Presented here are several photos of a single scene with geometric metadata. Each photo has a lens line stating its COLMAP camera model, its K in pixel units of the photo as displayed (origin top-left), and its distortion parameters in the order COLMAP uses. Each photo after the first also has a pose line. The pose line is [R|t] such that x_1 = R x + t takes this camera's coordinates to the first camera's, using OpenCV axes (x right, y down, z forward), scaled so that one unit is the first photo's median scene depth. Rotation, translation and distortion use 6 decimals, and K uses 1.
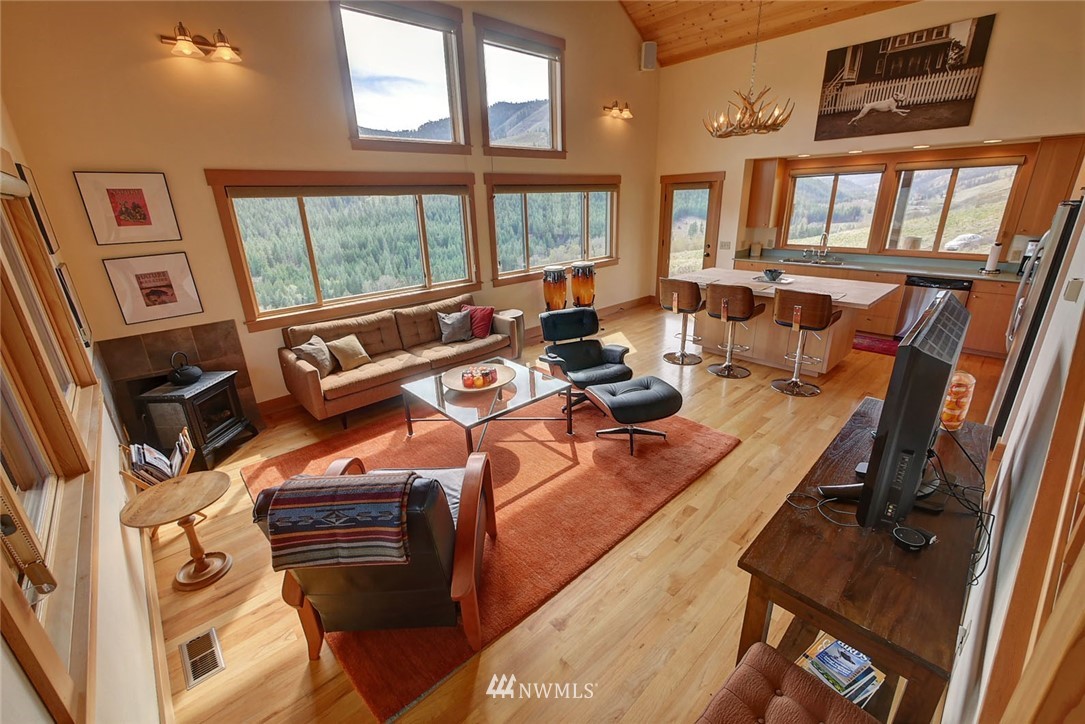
lens RADIAL K [[448.8, 0, 546.4], [0, 448.8, 358.4], [0, 0, 1]] dist [-0.008045, 0.001043]
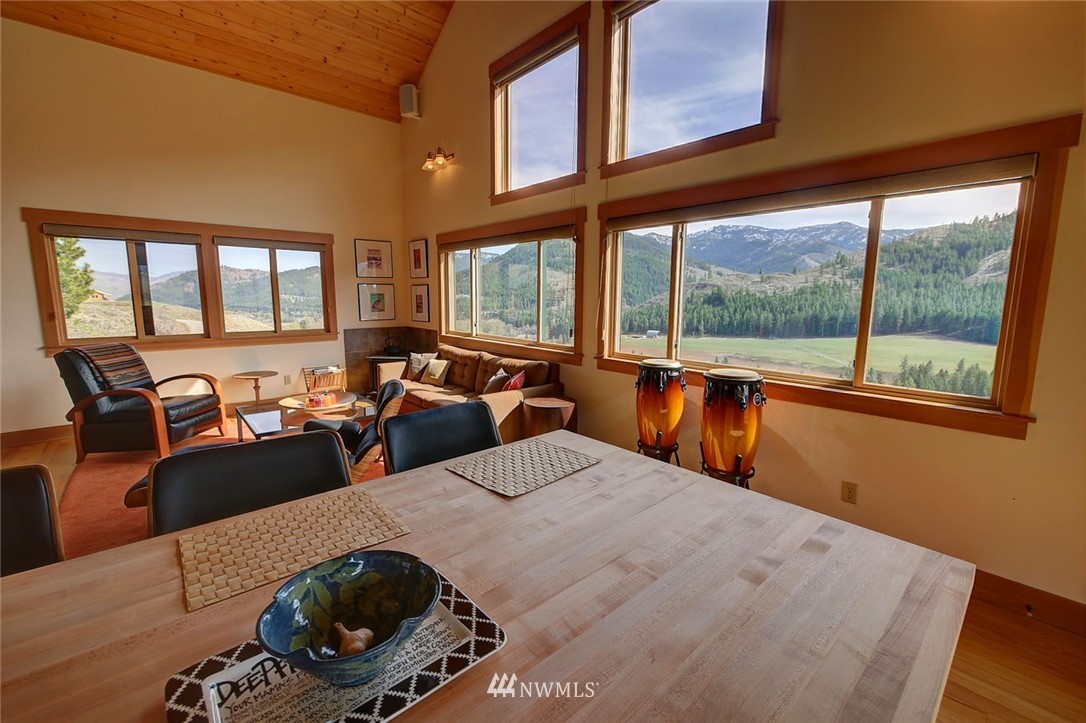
lens RADIAL K [[449.2, 0, 545.6], [0, 449.2, 355.7], [0, 0, 1]] dist [-0.008045, 0.001043]
pose [[-0.020809, 0.162707, -0.986455, 0.603596], [-0.340317, 0.926596, 0.160013, -0.284900], [0.940080, 0.339037, 0.036091, 1.000701]]
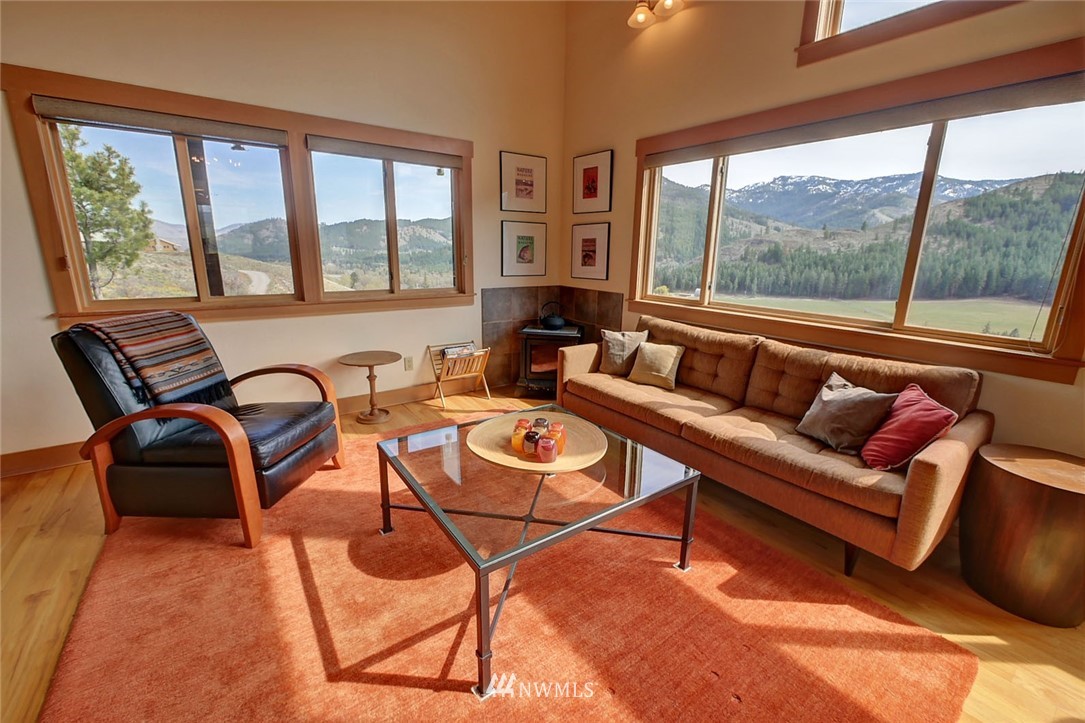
lens RADIAL K [[448.8, 0, 544.5], [0, 448.8, 356.2], [0, 0, 1]] dist [-0.008045, 0.001043]
pose [[-0.118183, 0.256899, -0.959185, 0.234000], [-0.345467, 0.894974, 0.282267, -0.140003], [0.930959, 0.364726, -0.017021, 0.688554]]
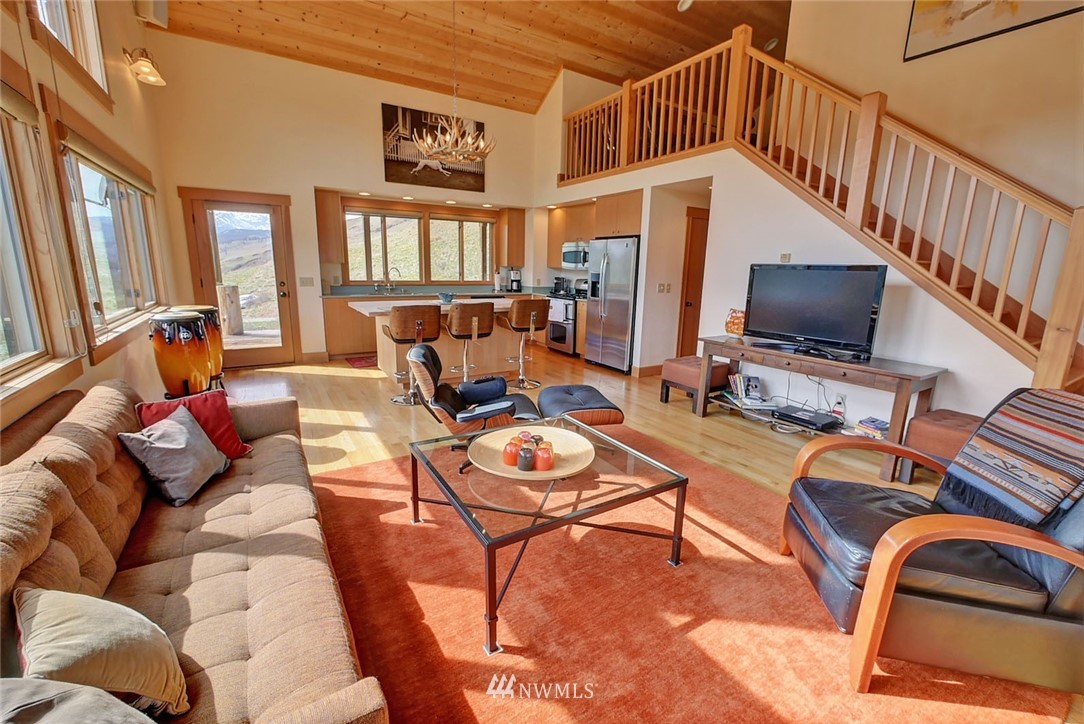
lens RADIAL K [[448.4, 0, 542.8], [0, 448.4, 358.3], [0, 0, 1]] dist [-0.008045, 0.001043]
pose [[0.189027, -0.166457, 0.967761, -0.487185], [0.301855, 0.947660, 0.104040, -0.091498], [-0.934426, 0.272458, 0.229379, 0.575556]]
